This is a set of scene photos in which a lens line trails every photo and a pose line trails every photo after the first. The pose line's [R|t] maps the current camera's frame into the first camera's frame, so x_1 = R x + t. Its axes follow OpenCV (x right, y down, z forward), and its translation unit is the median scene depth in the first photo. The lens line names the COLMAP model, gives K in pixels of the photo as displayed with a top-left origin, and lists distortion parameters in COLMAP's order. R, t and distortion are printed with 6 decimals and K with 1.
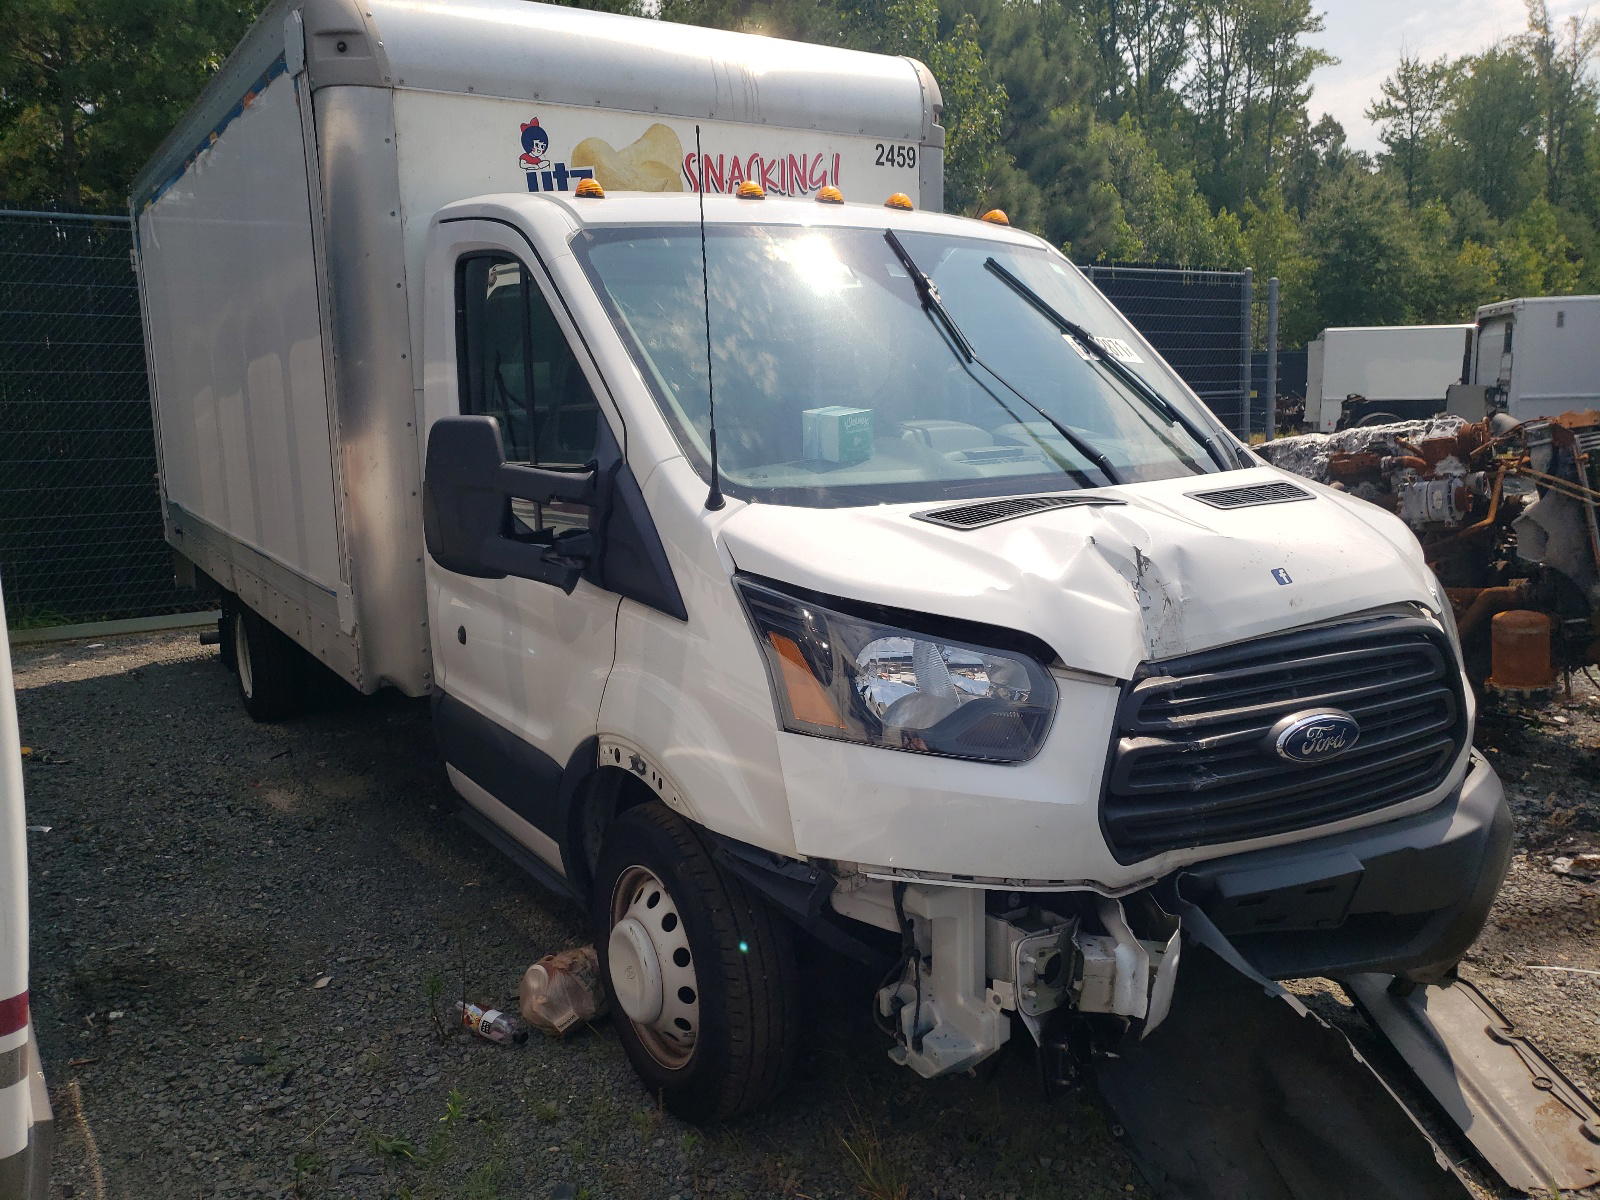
lens RADIAL K [[1211.5, 0, 800.0], [0, 1211.5, 600.0], [0, 0, 1]] dist [-0.047462, 0.001075]
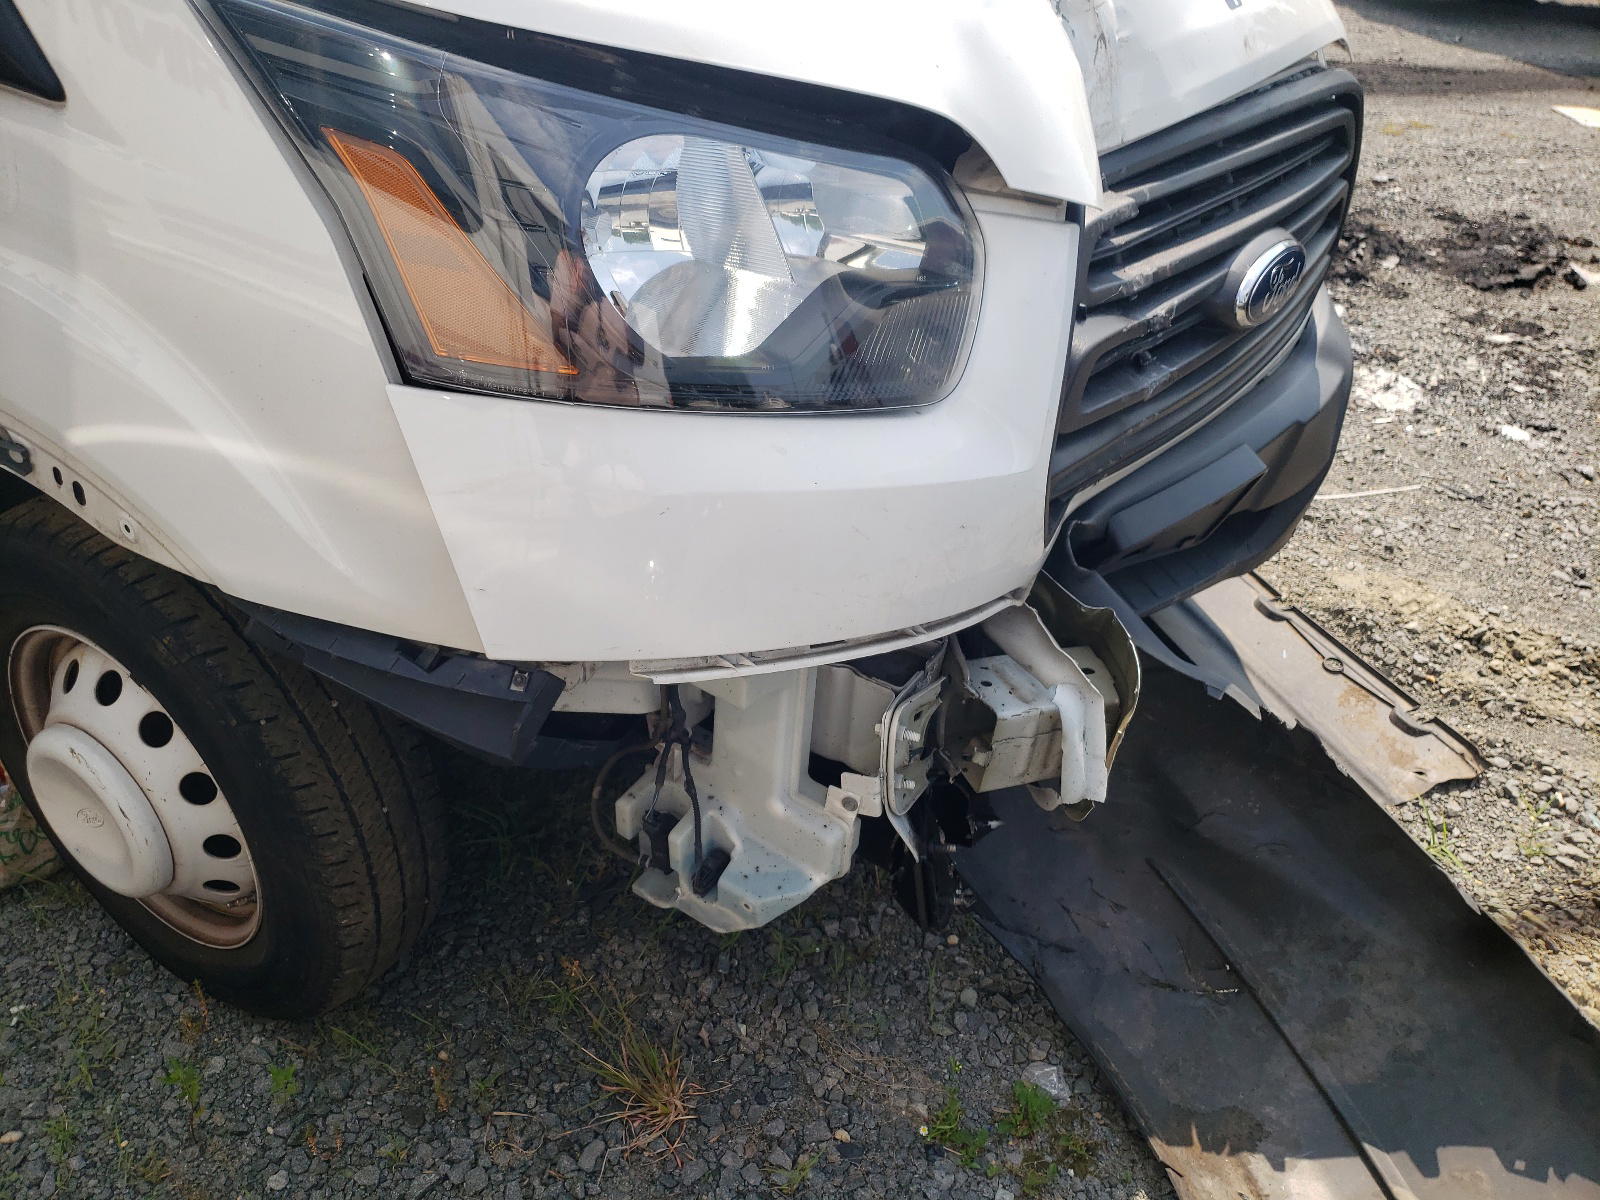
lens RADIAL K [[1251.8, 0, 800.0], [0, 1251.8, 600.0], [0, 0, 1]] dist [0.003978, -0.005992]
pose [[0.900129, -0.180748, 0.396355, -0.071683], [0.005931, 0.914859, 0.403731, 0.003671], [-0.435582, -0.361059, 0.824563, 0.528623]]
